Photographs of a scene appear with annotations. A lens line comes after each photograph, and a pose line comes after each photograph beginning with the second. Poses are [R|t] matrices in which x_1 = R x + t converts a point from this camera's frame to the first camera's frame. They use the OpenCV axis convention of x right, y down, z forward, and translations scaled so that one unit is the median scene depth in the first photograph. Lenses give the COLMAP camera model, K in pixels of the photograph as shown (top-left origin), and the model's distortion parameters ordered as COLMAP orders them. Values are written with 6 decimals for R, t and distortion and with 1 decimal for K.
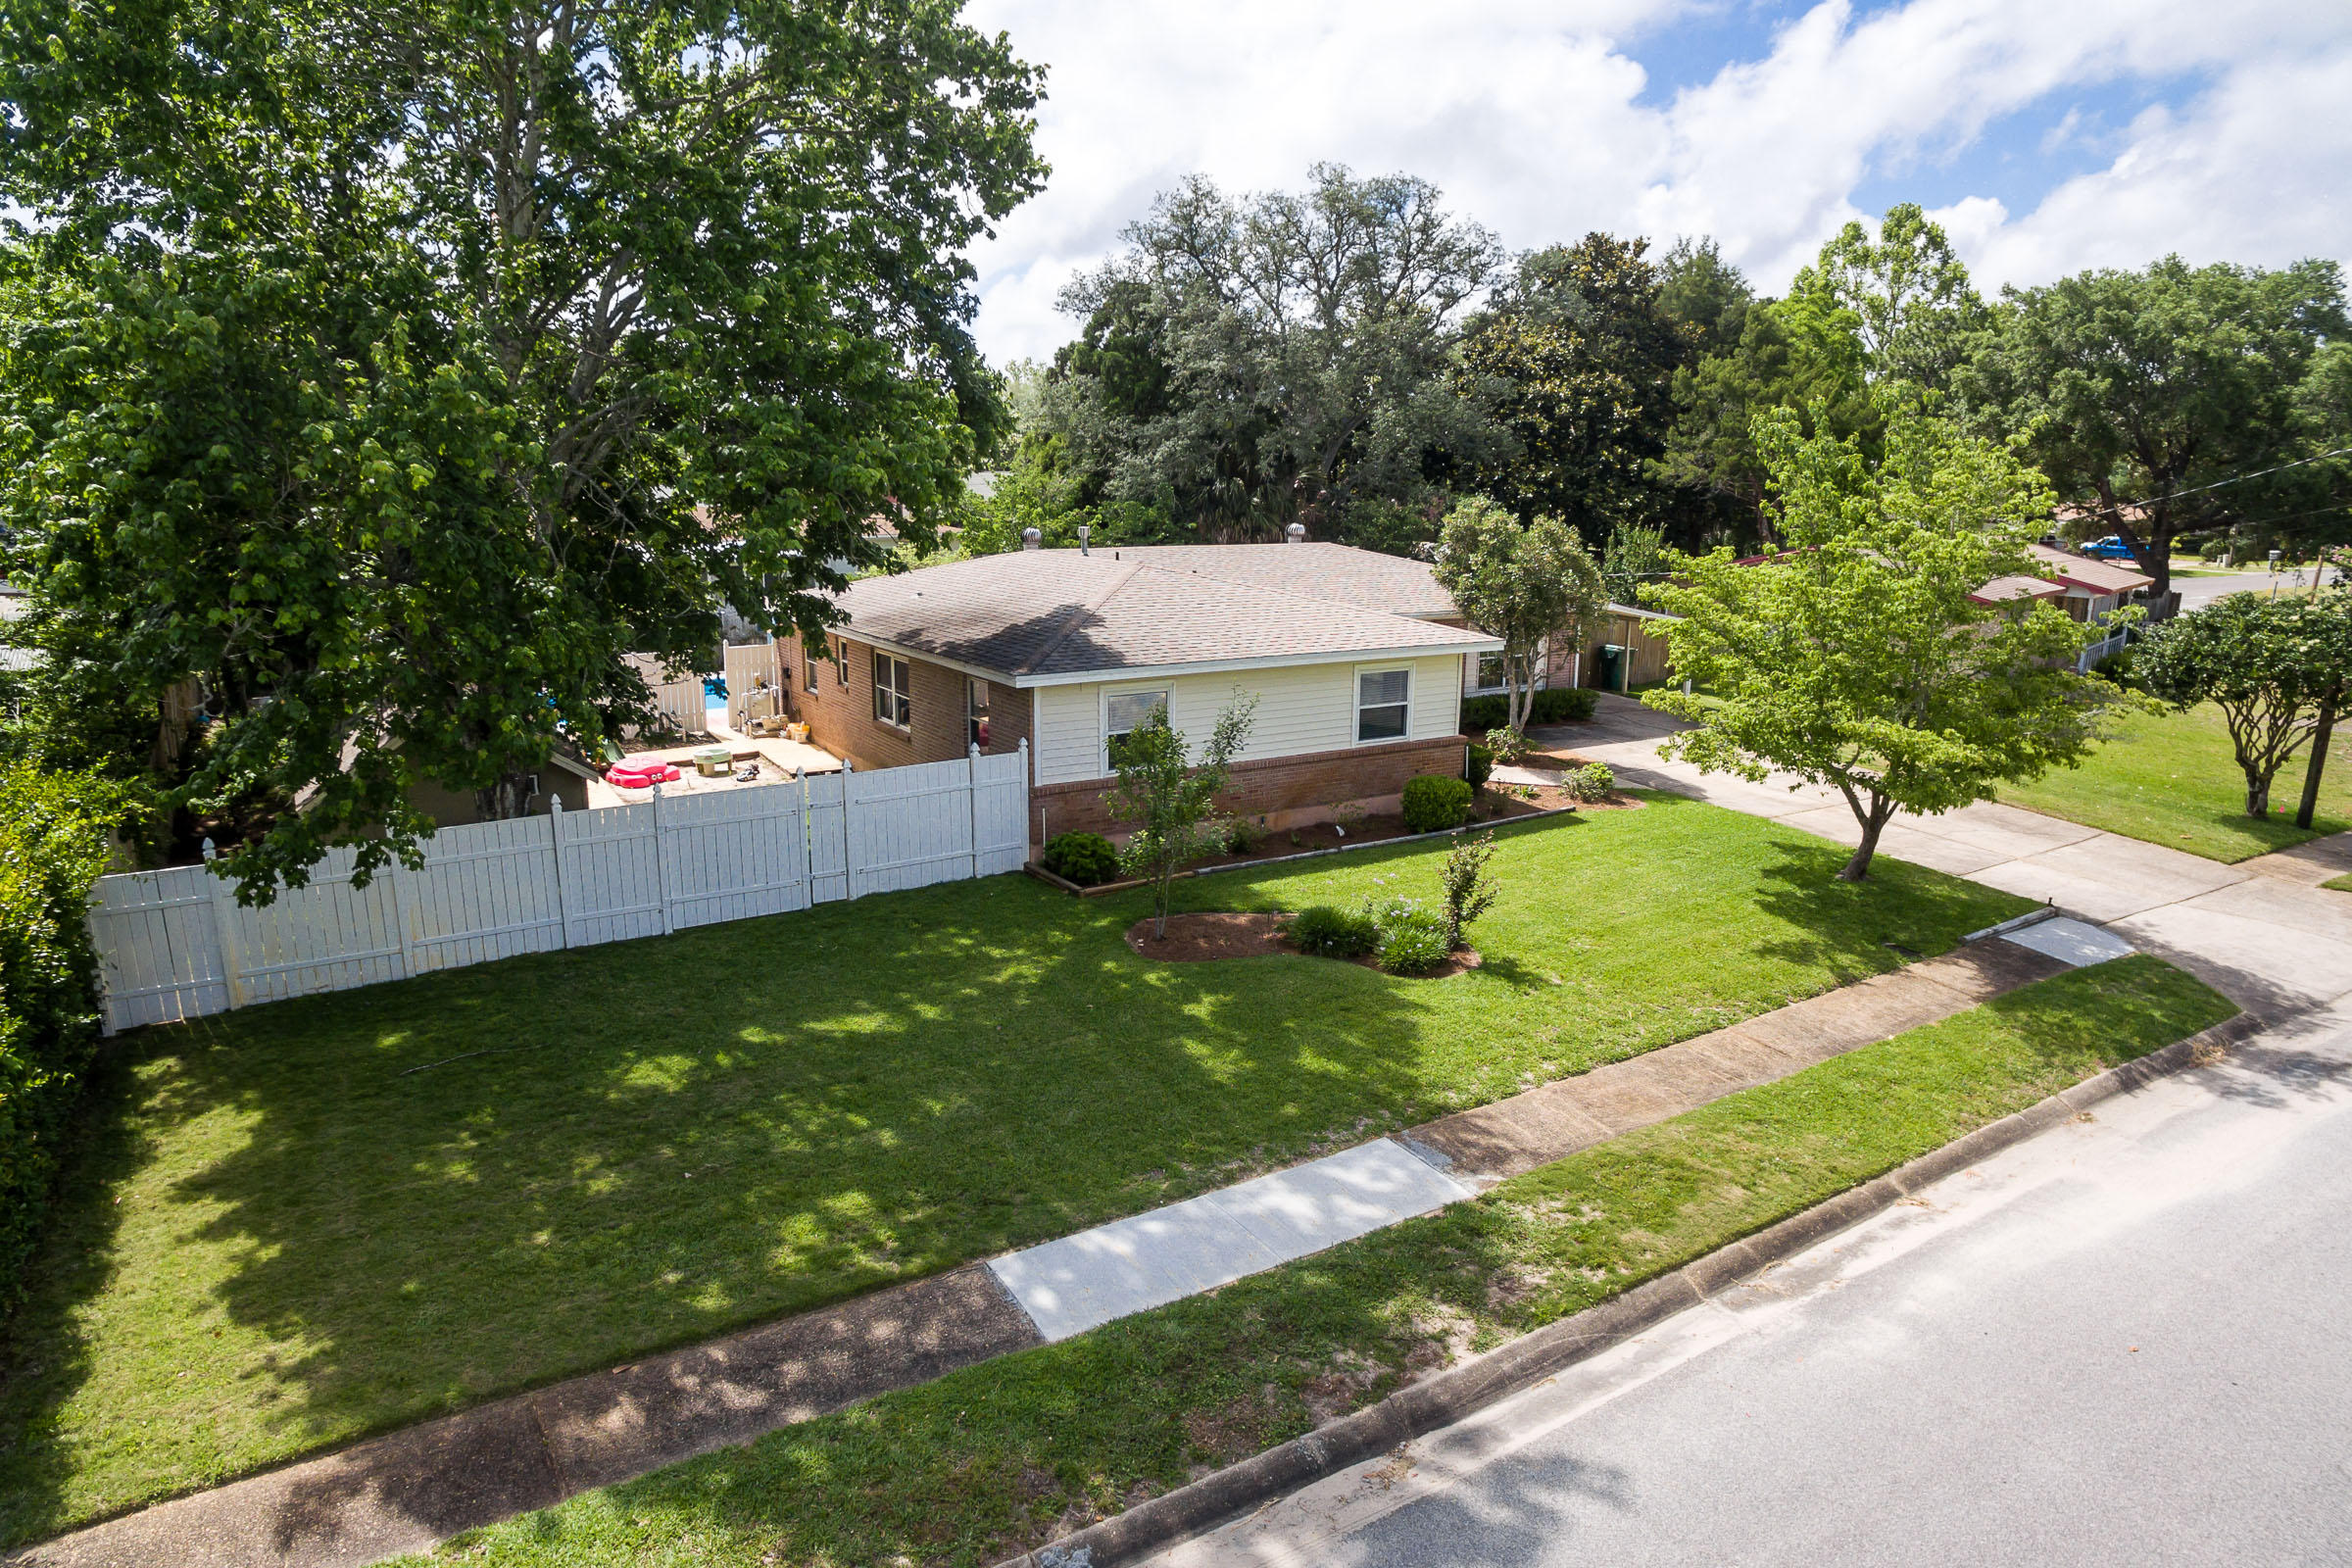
lens RADIAL K [[1356.0, 0, 1176.0], [0, 1356.0, 784.0], [0, 0, 1]] dist [-0.092049, 0.057638]
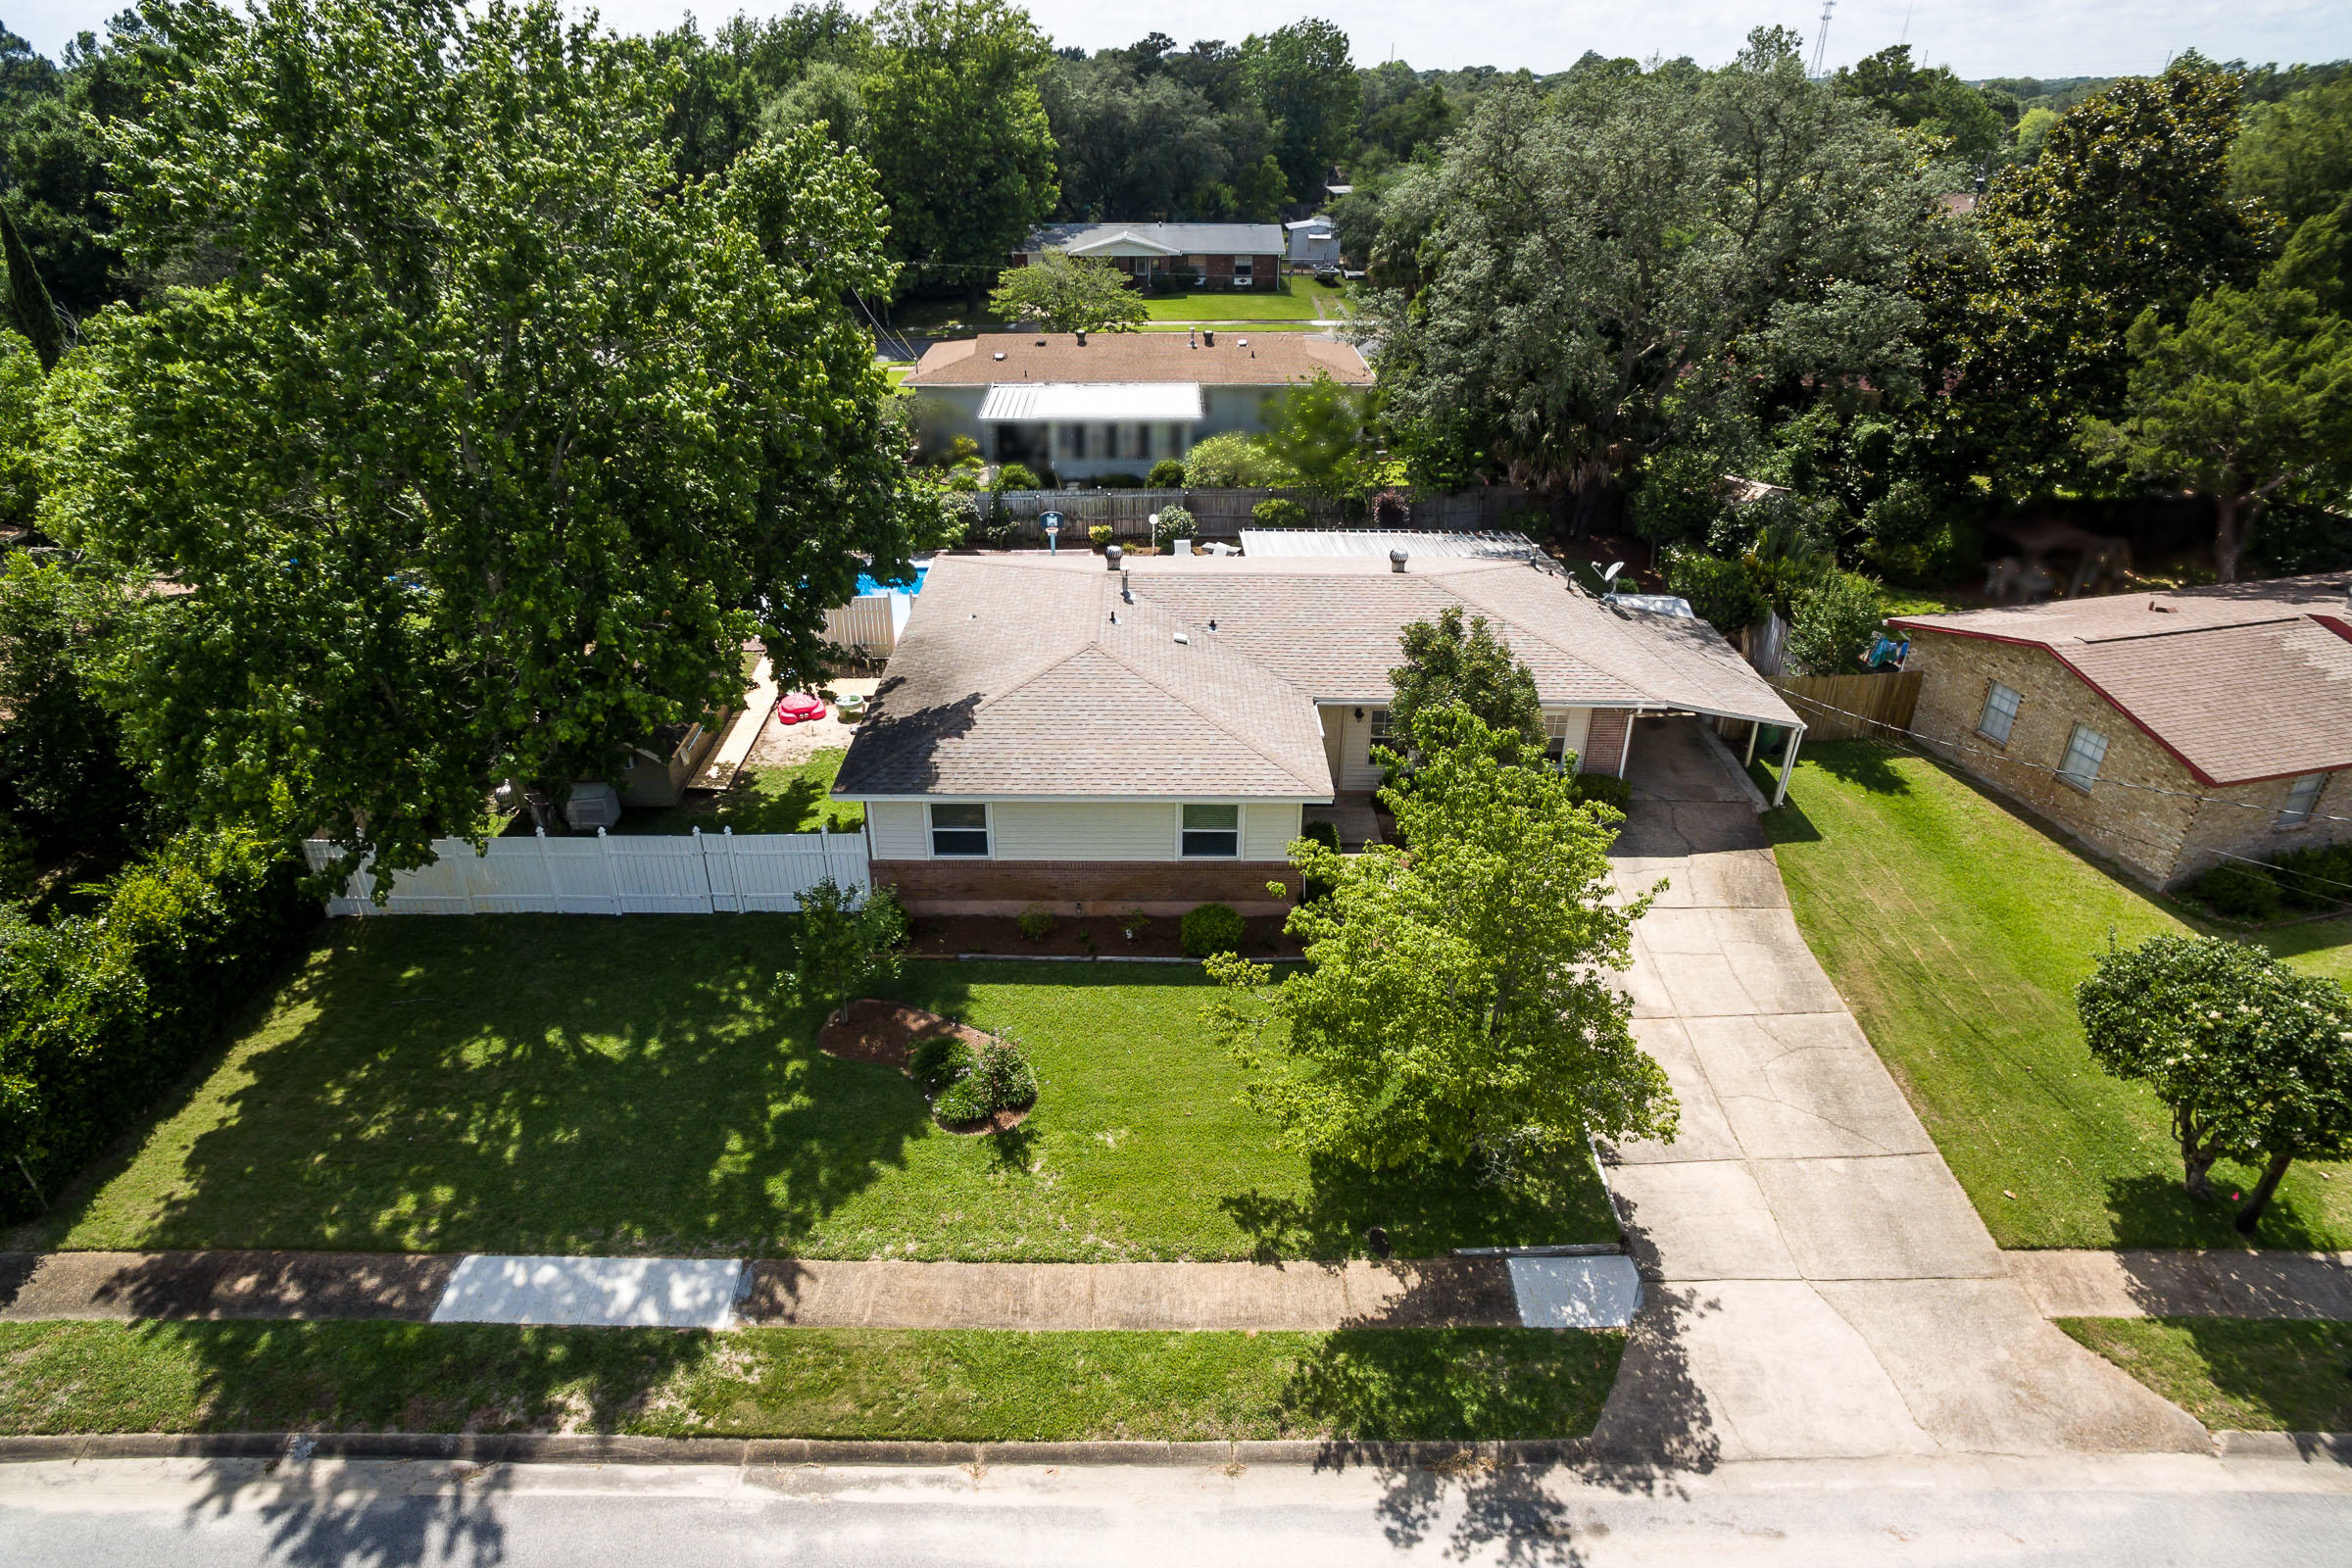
lens RADIAL K [[1356.0, 0, 1176.0], [0, 1356.0, 784.0], [0, 0, 1]] dist [-0.092049, 0.057638]
pose [[0.859221, 0.226588, -0.458692, 1.030274], [-0.110524, 0.957612, 0.266014, -0.632655], [0.499524, -0.177868, 0.847843, 0.068952]]
